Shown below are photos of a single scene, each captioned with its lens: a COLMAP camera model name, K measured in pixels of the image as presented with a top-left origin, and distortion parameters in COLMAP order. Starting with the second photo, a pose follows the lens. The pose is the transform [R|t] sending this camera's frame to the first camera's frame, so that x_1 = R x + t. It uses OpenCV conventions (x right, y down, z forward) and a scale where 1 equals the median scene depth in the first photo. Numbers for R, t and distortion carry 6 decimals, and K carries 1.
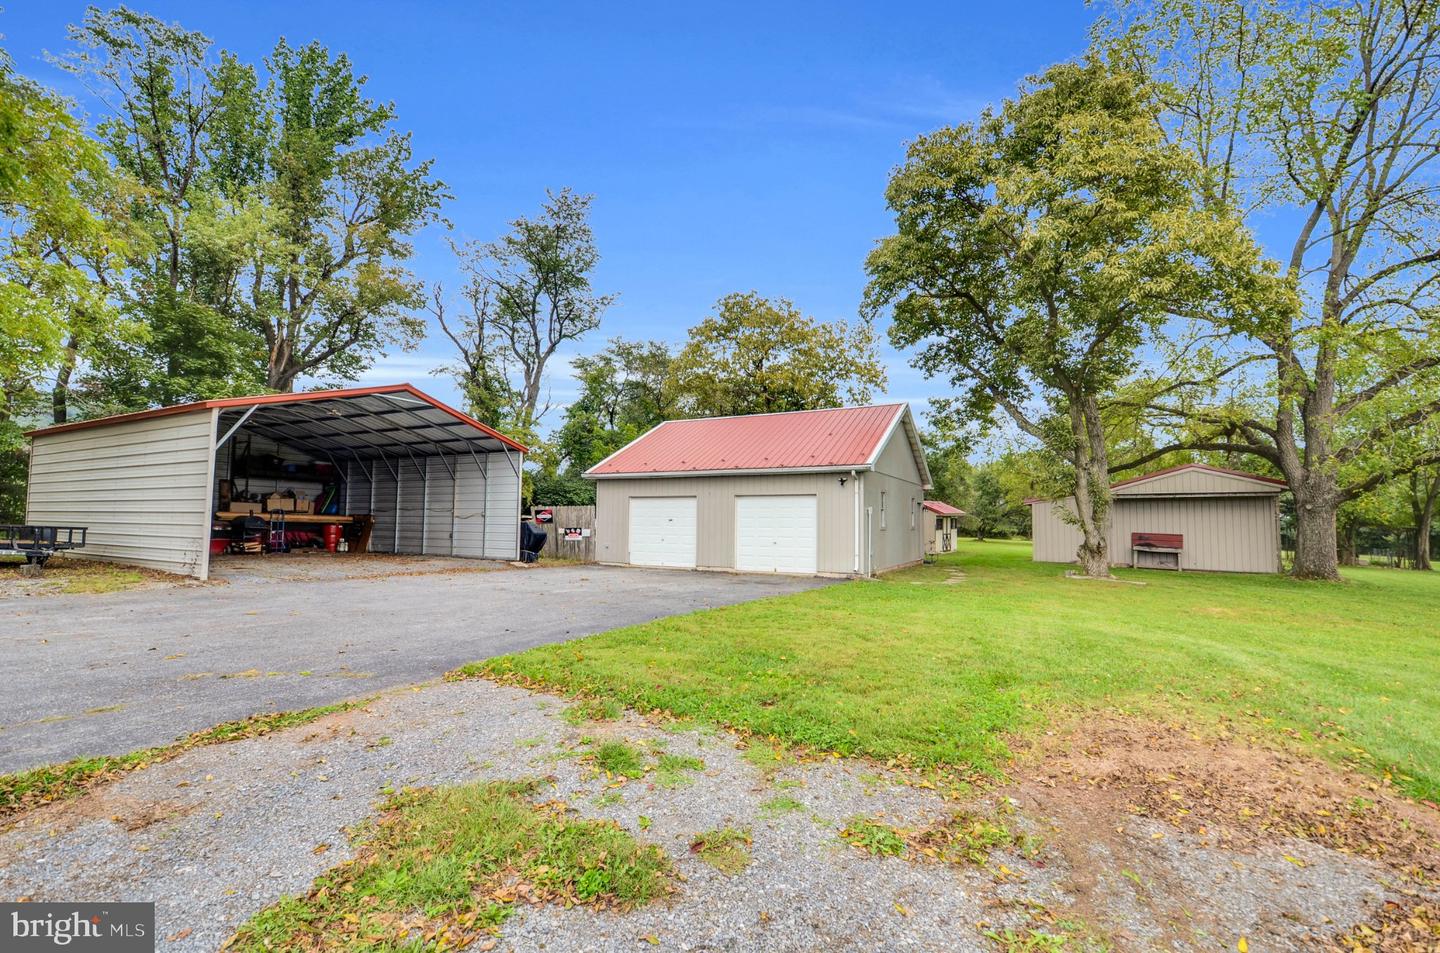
lens RADIAL K [[629.9, 0, 726.1], [0, 629.9, 485.6], [0, 0, 1]] dist [-0.000917, -0.000371]
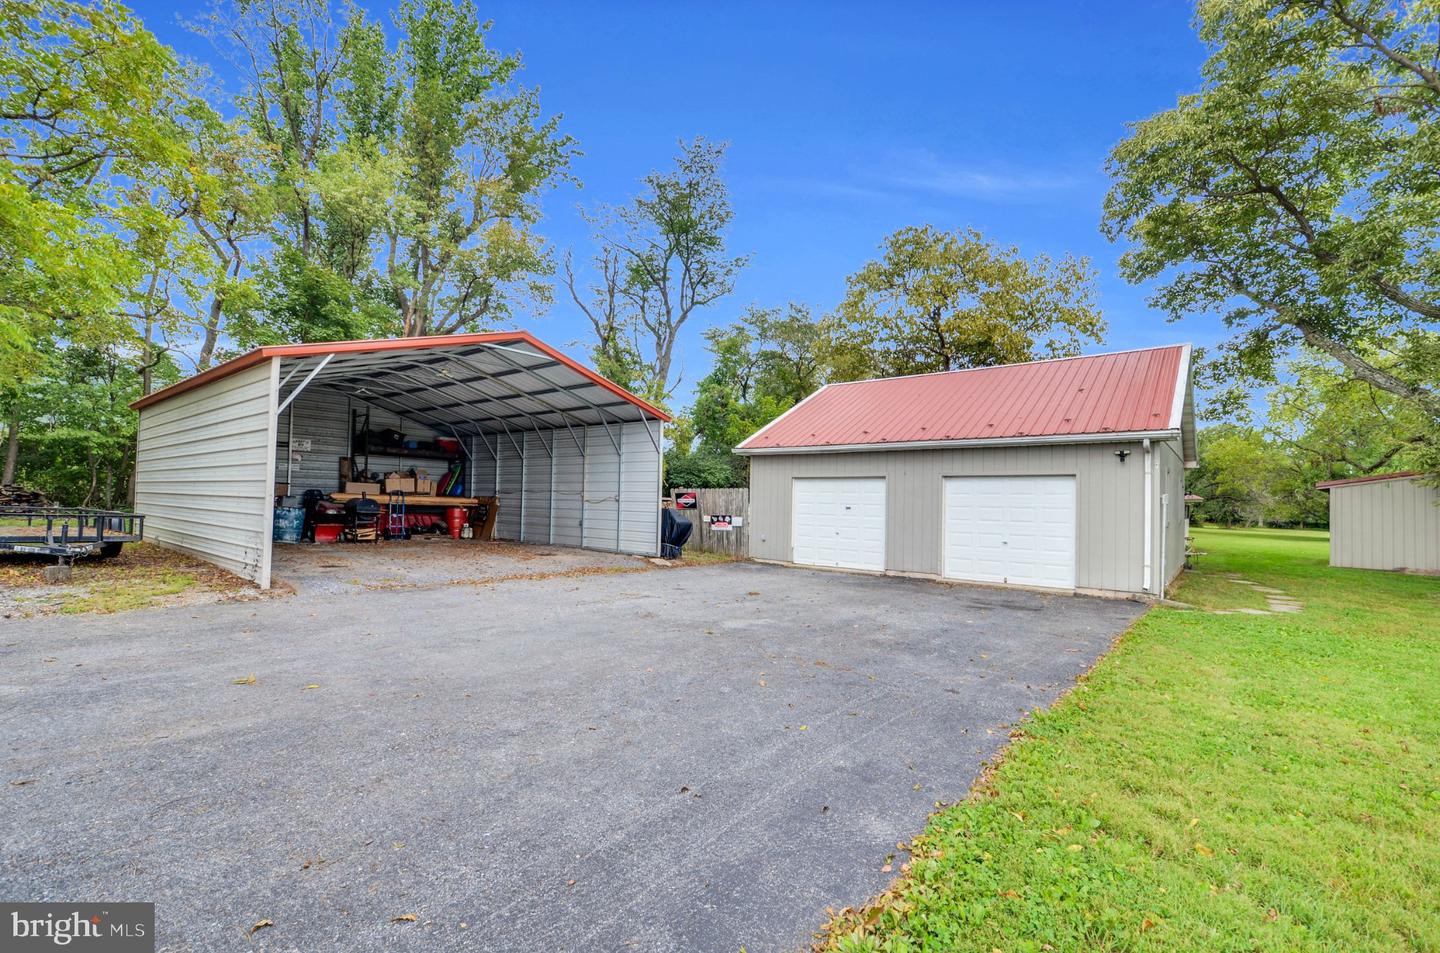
lens RADIAL K [[629.9, 0, 726.1], [0, 629.9, 485.6], [0, 0, 1]] dist [-0.000917, -0.000371]
pose [[0.981748, 0.005236, -0.190114, -0.077377], [0.000993, 0.999466, 0.032655, 0.001924], [0.190183, -0.032248, 0.981219, 0.190458]]
